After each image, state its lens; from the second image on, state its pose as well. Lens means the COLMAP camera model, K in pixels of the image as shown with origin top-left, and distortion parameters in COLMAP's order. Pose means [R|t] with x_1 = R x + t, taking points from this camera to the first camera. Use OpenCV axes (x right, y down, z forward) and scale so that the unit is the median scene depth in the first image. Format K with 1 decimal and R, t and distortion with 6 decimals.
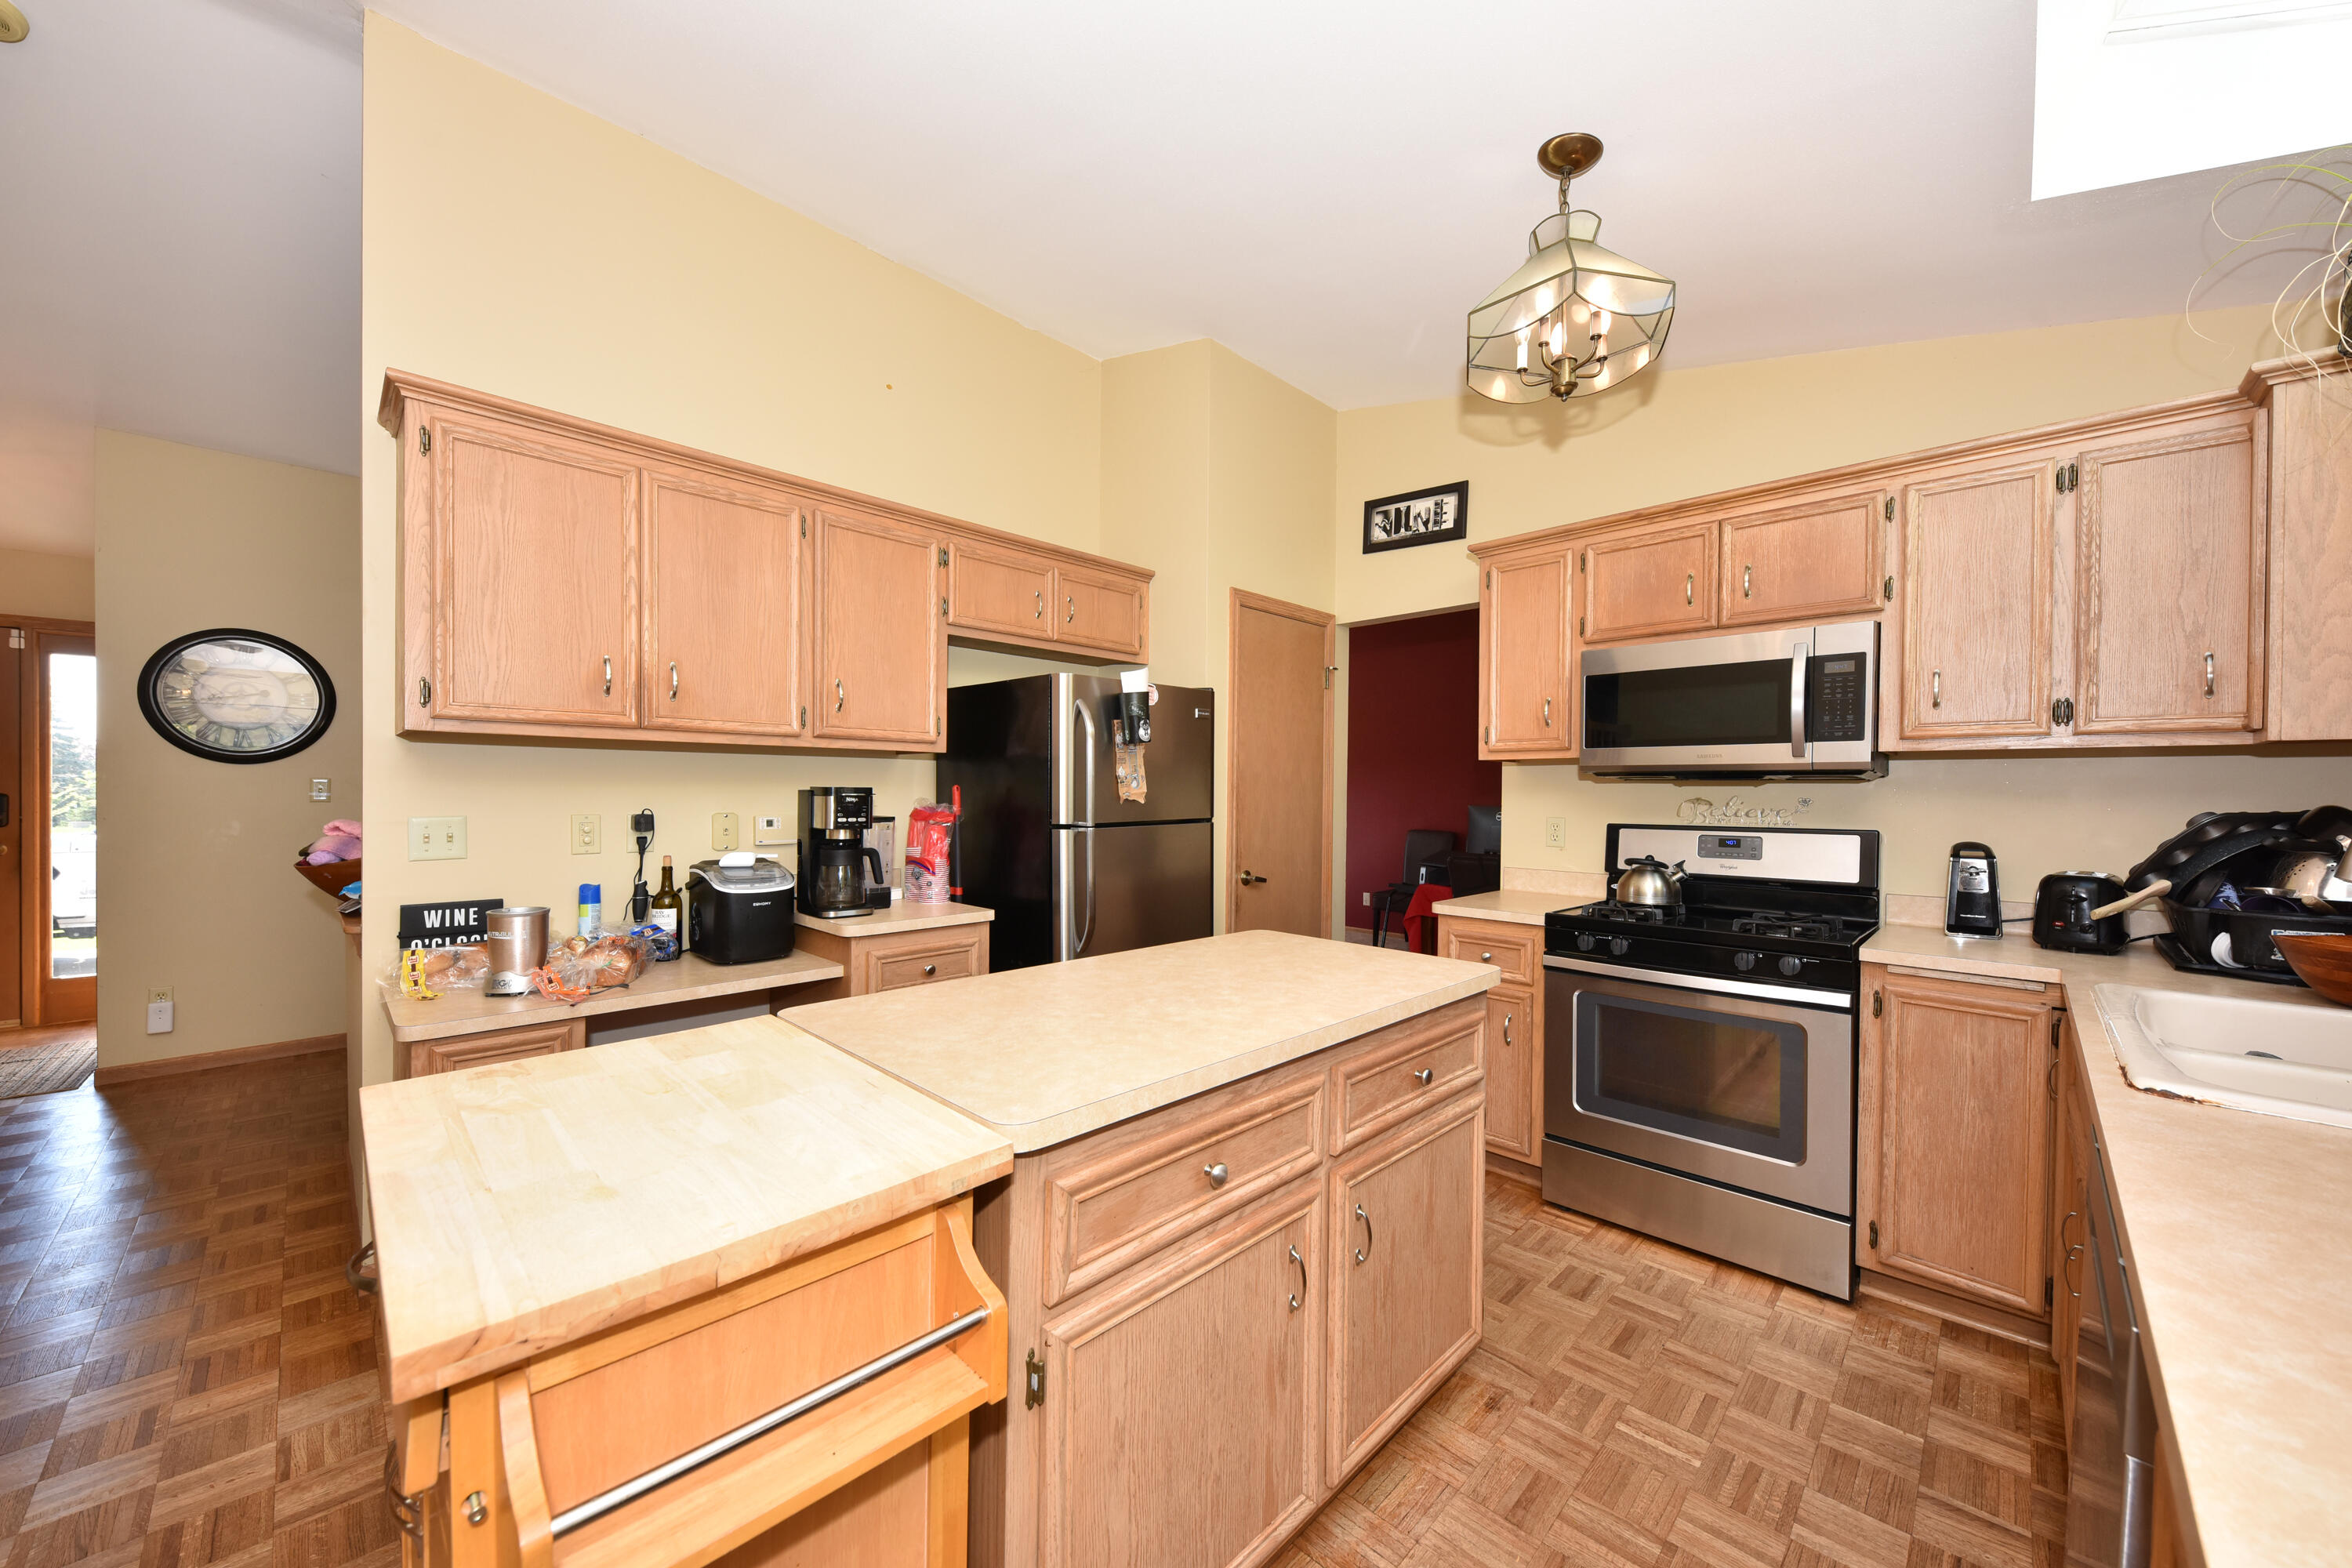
lens RADIAL K [[838.8, 0, 1181.0], [0, 838.8, 794.2], [0, 0, 1]] dist [-0.000562, -0.000149]
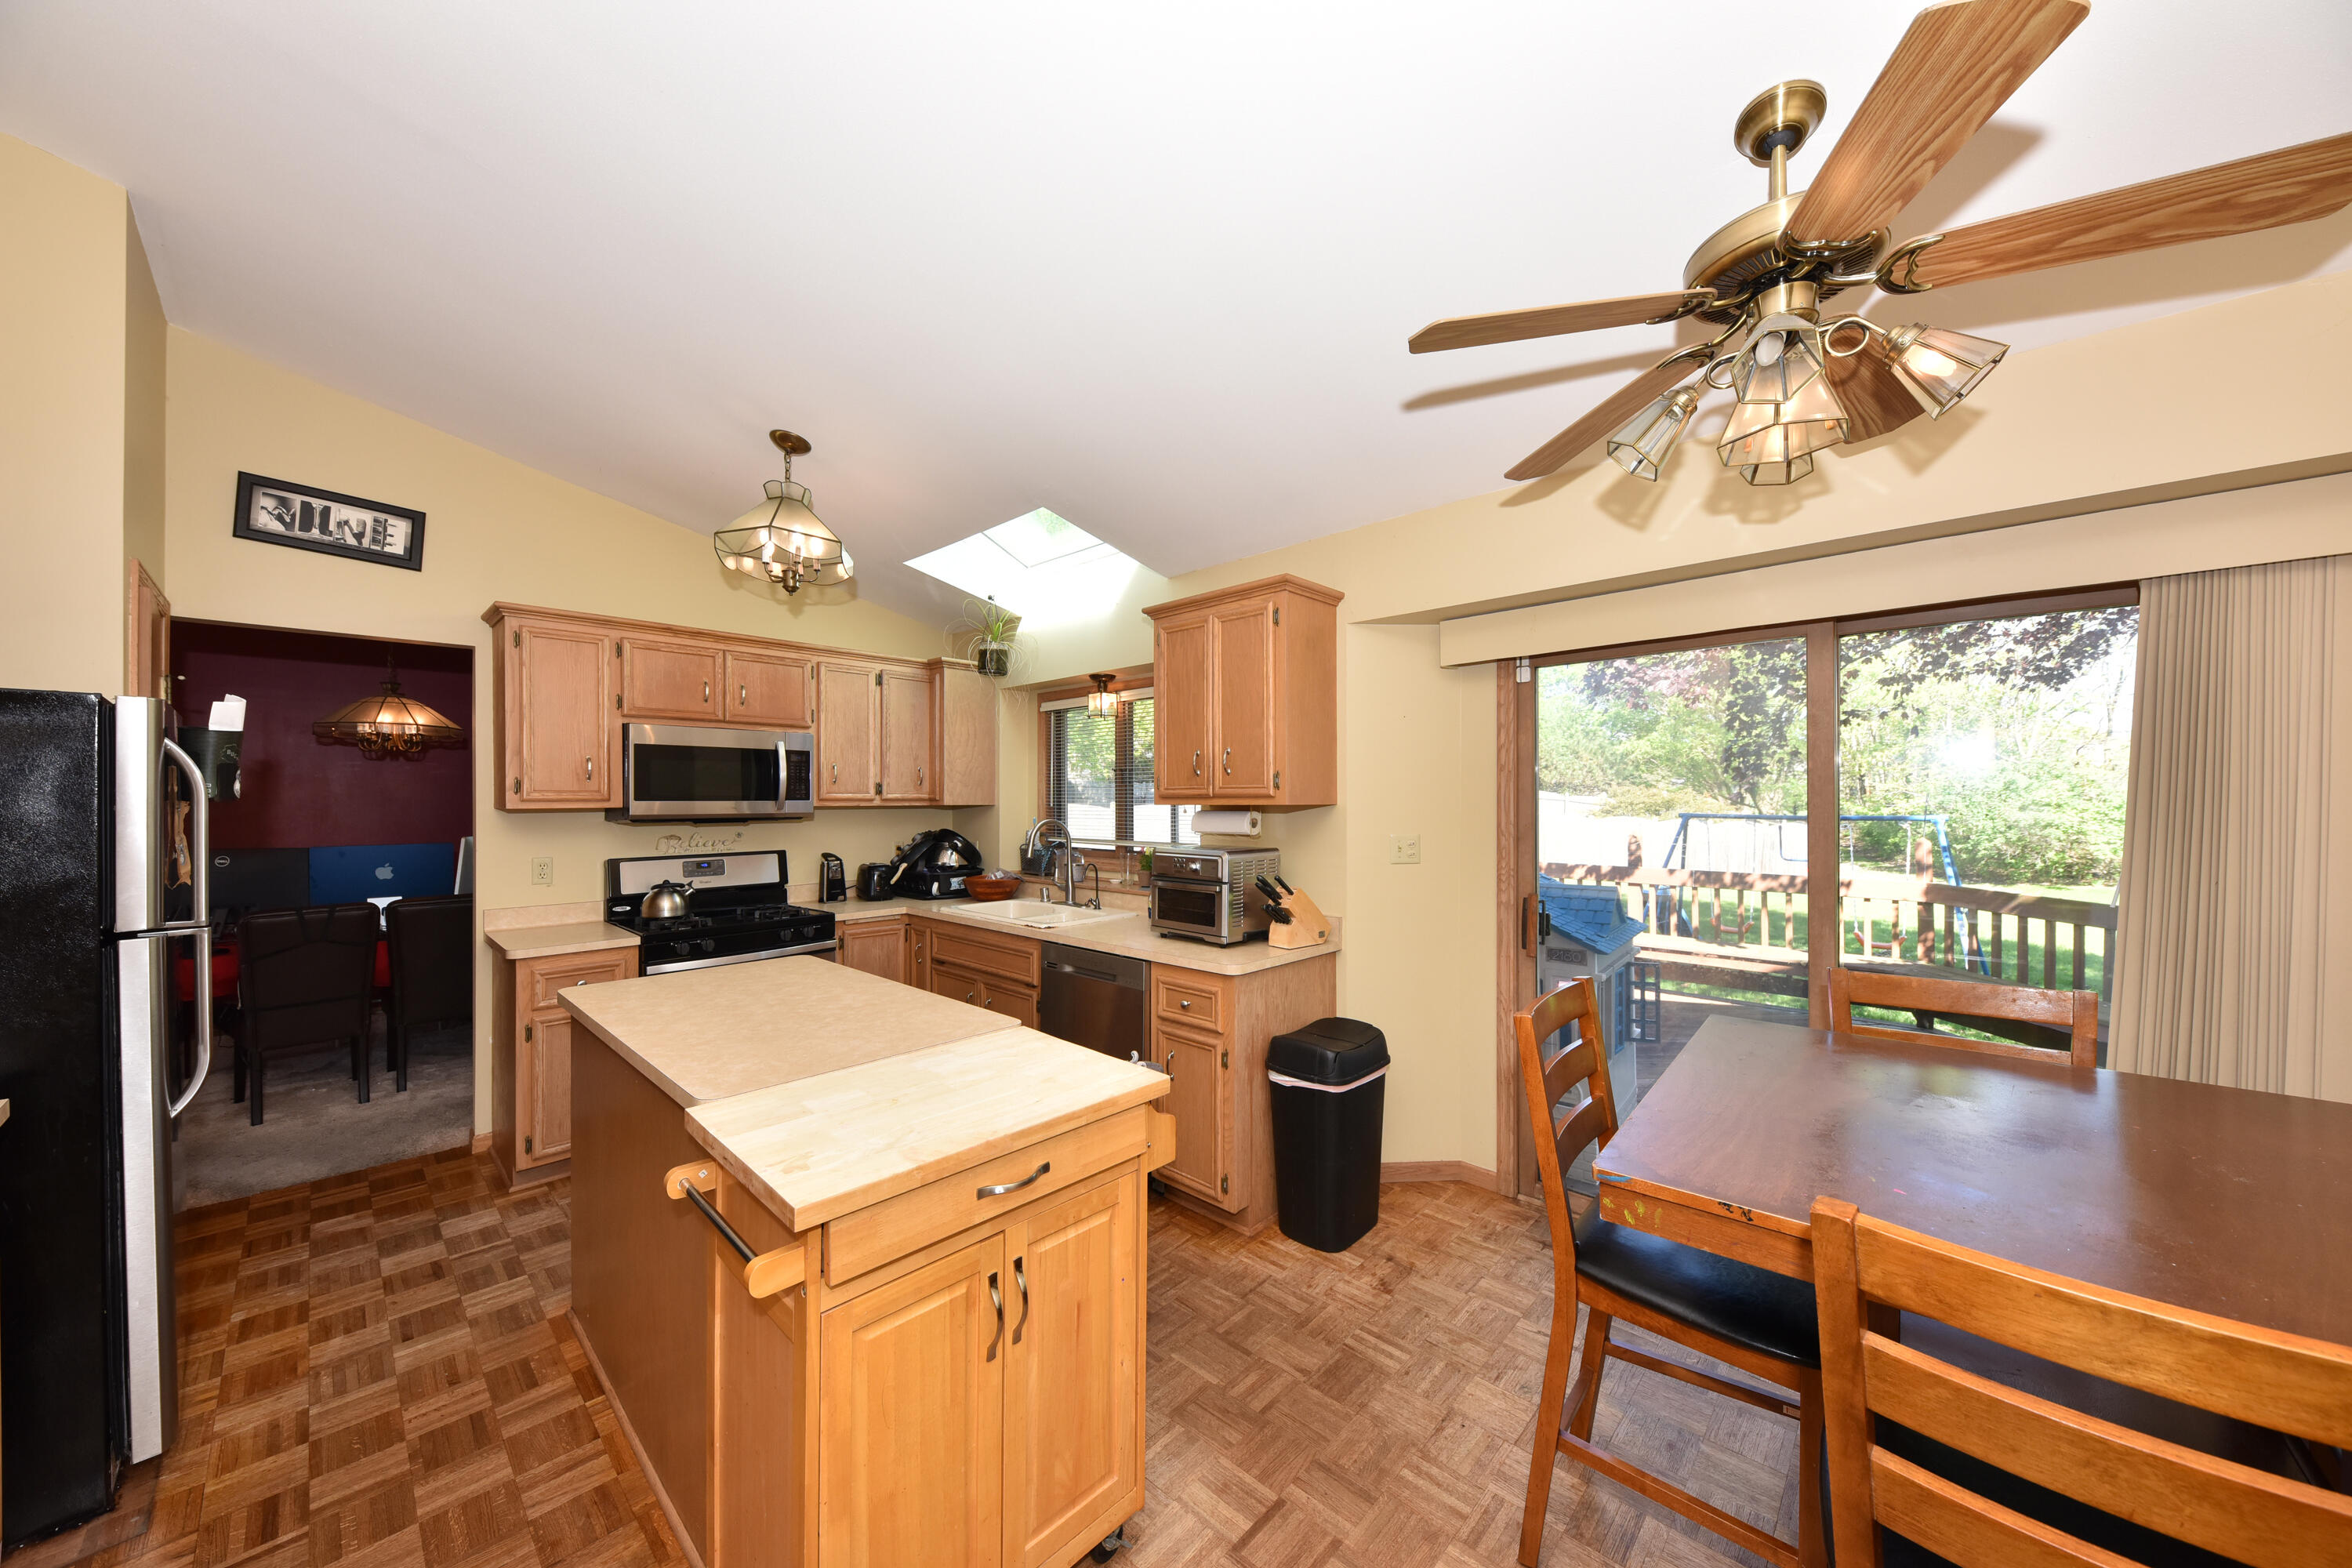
lens RADIAL K [[809.5, 0, 1182.8], [0, 809.5, 795.5], [0, 0, 1]] dist [-0.002017, -0.000247]
pose [[-0.021841, -0.005612, 0.999746, -0.789349], [0.006580, 0.999962, 0.005757, -0.068091], [-0.999740, 0.006704, -0.021803, 0.209544]]
